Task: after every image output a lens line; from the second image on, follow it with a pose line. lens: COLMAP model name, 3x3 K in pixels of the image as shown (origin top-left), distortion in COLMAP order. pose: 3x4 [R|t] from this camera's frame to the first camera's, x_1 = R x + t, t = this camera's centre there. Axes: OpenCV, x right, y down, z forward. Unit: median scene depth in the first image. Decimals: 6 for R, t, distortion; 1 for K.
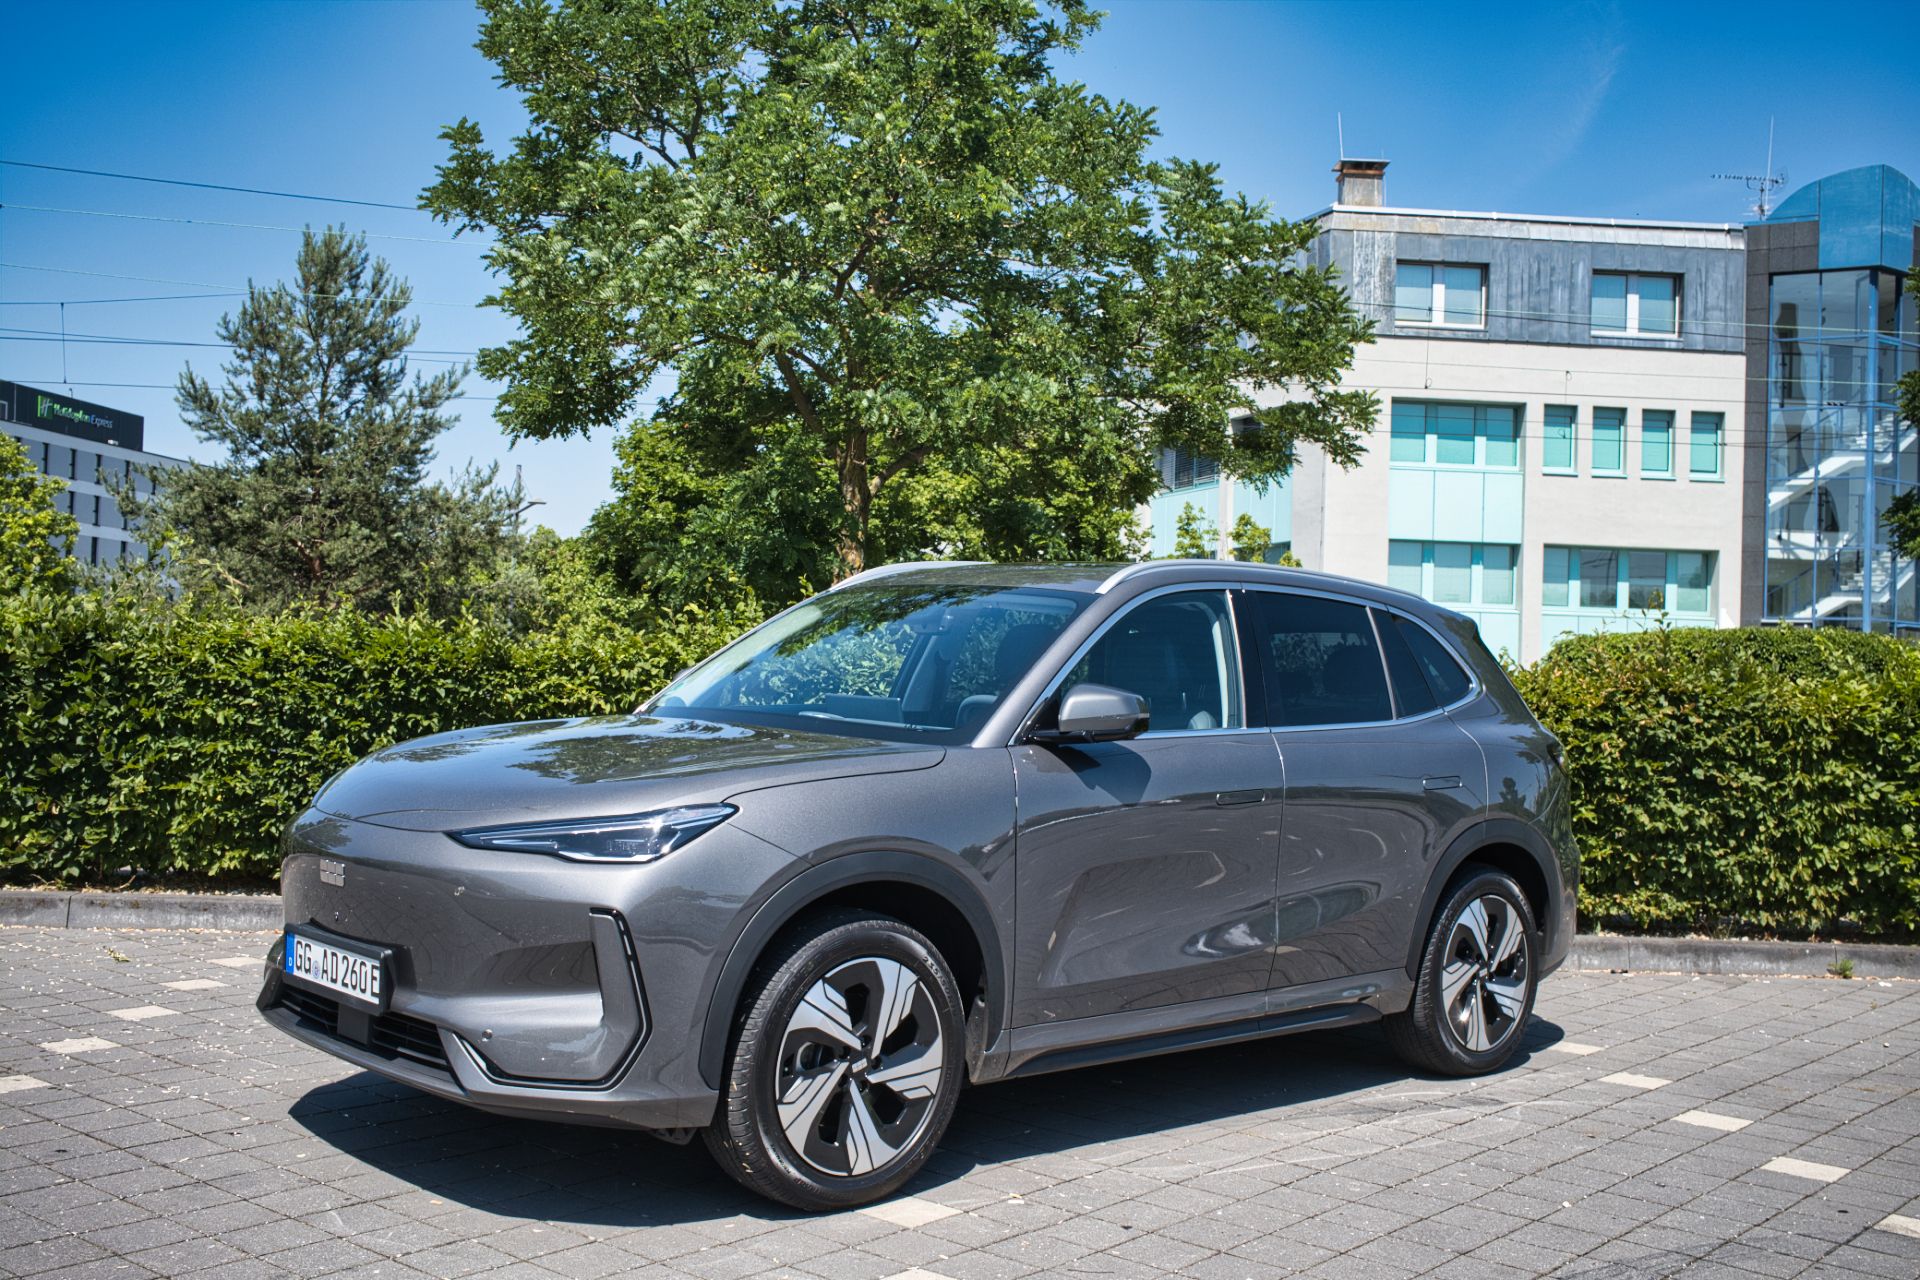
lens RADIAL K [[1999.2, 0, 960.0], [0, 1999.2, 640.0], [0, 0, 1]] dist [-0.015506, 0.042281]
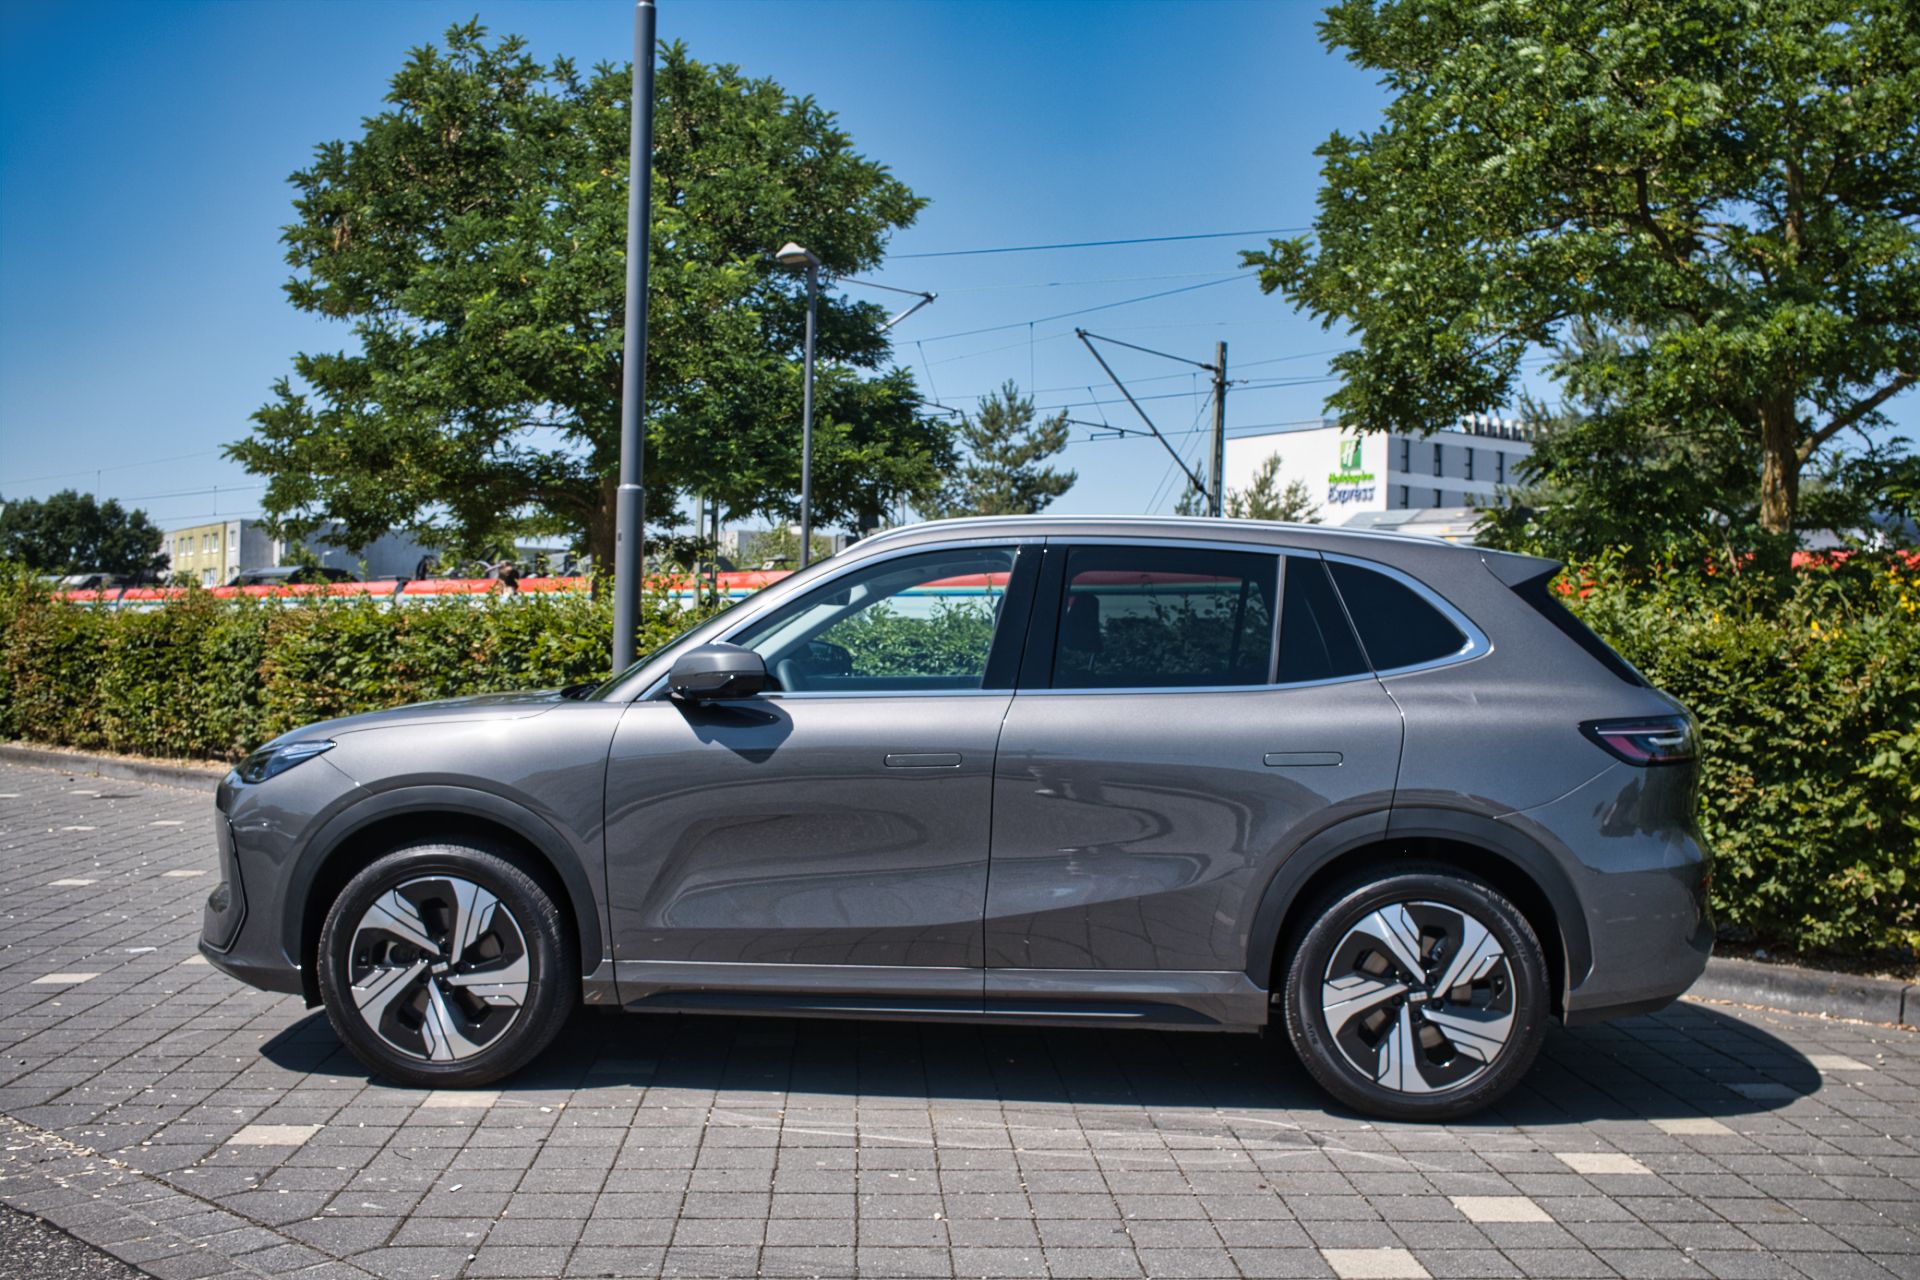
lens RADIAL K [[1999.2, 0, 960.0], [0, 1999.2, 640.0], [0, 0, 1]] dist [-0.015506, 0.042281]
pose [[0.691538, -0.009019, -0.722284, 1.000325], [0.011771, 0.999930, -0.001217, 0.024792], [0.722245, -0.007660, 0.691595, 0.405265]]
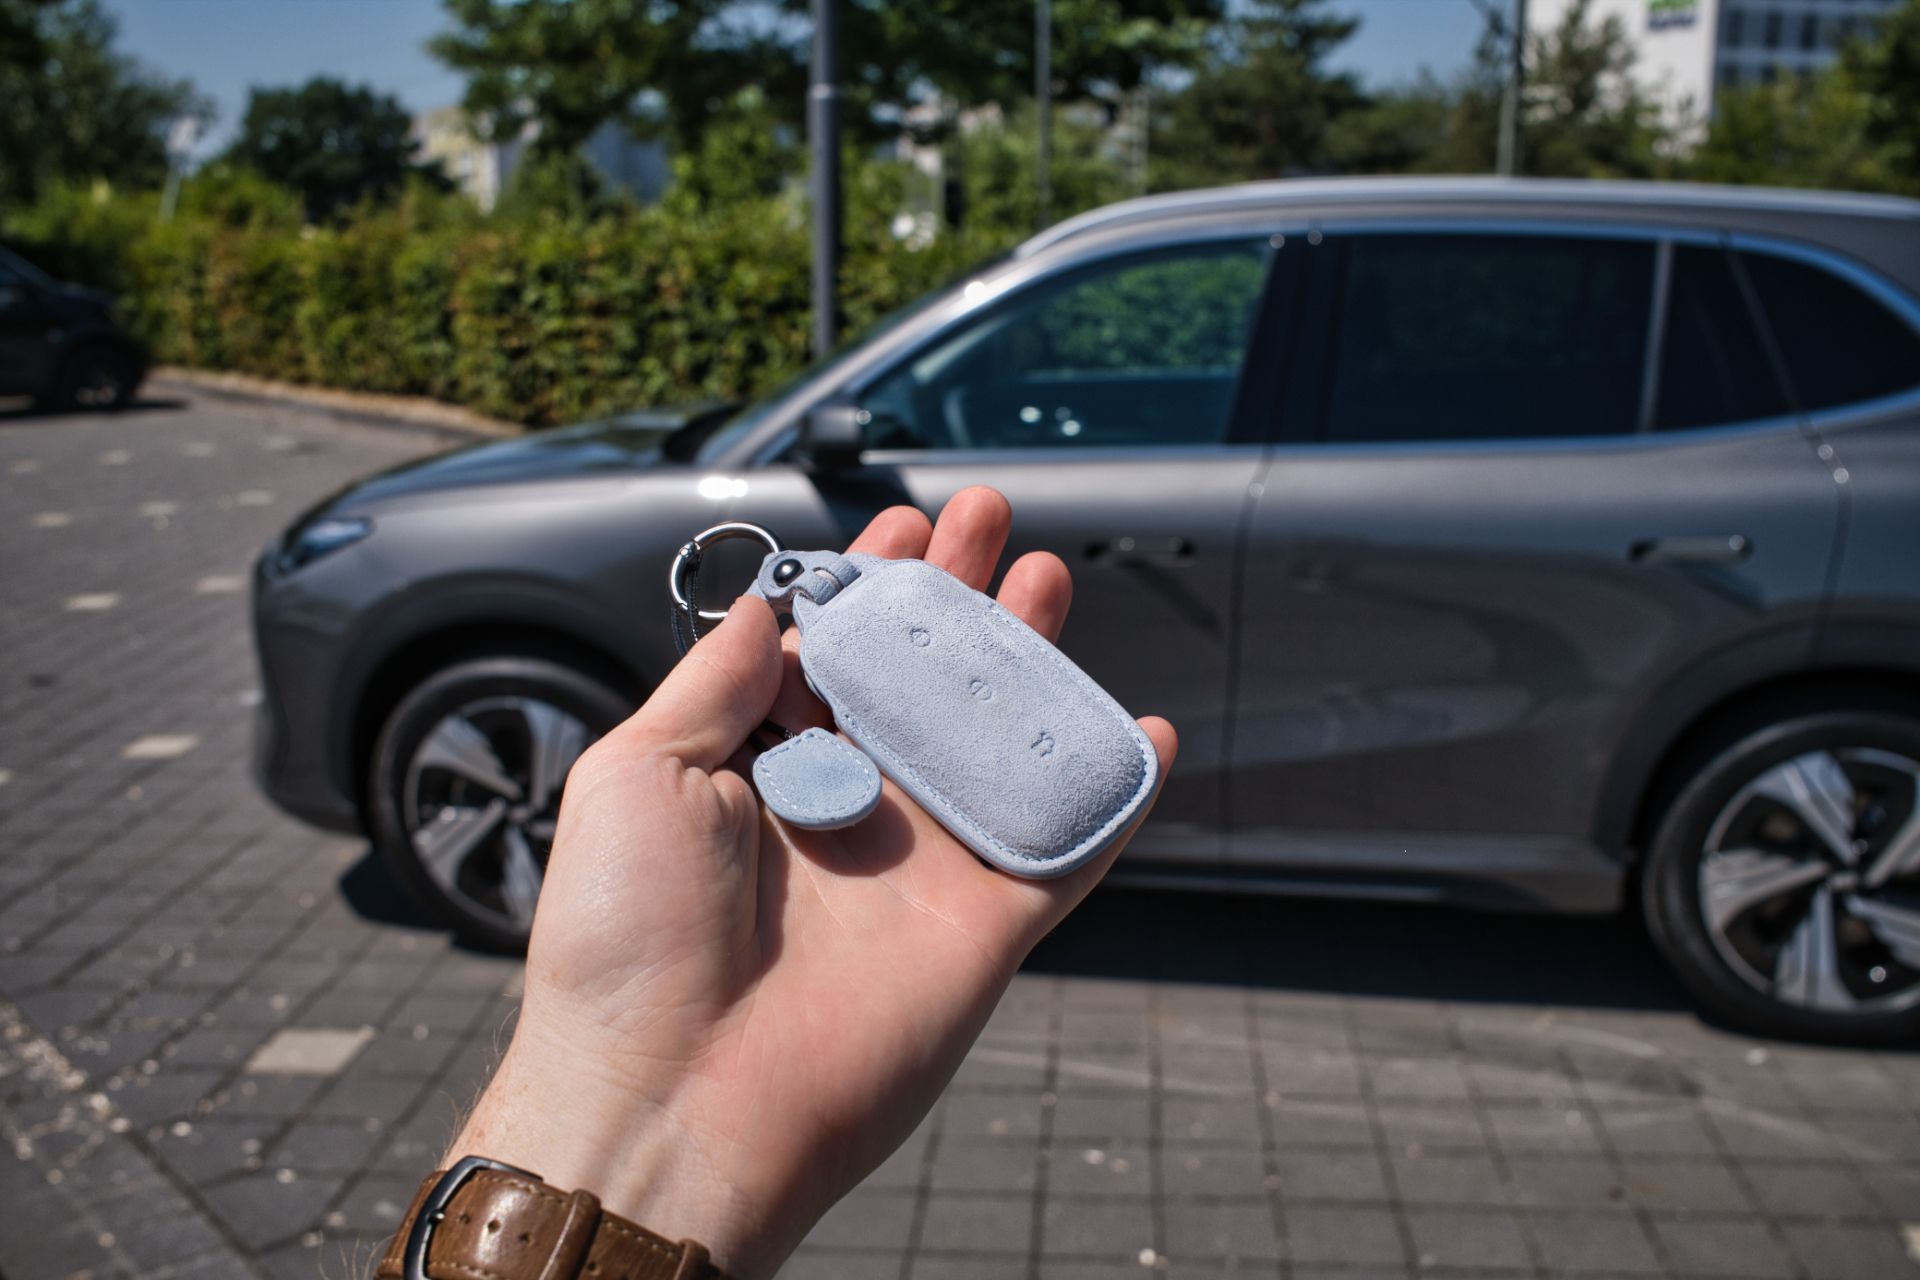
lens RADIAL K [[1999.2, 0, 960.0], [0, 1999.2, 640.0], [0, 0, 1]] dist [-0.015506, 0.042281]
pose [[0.587914, 0.149274, -0.795031, 0.774791], [0.041554, 0.975955, 0.213972, -0.051477], [0.807856, -0.158834, 0.567575, 0.648499]]
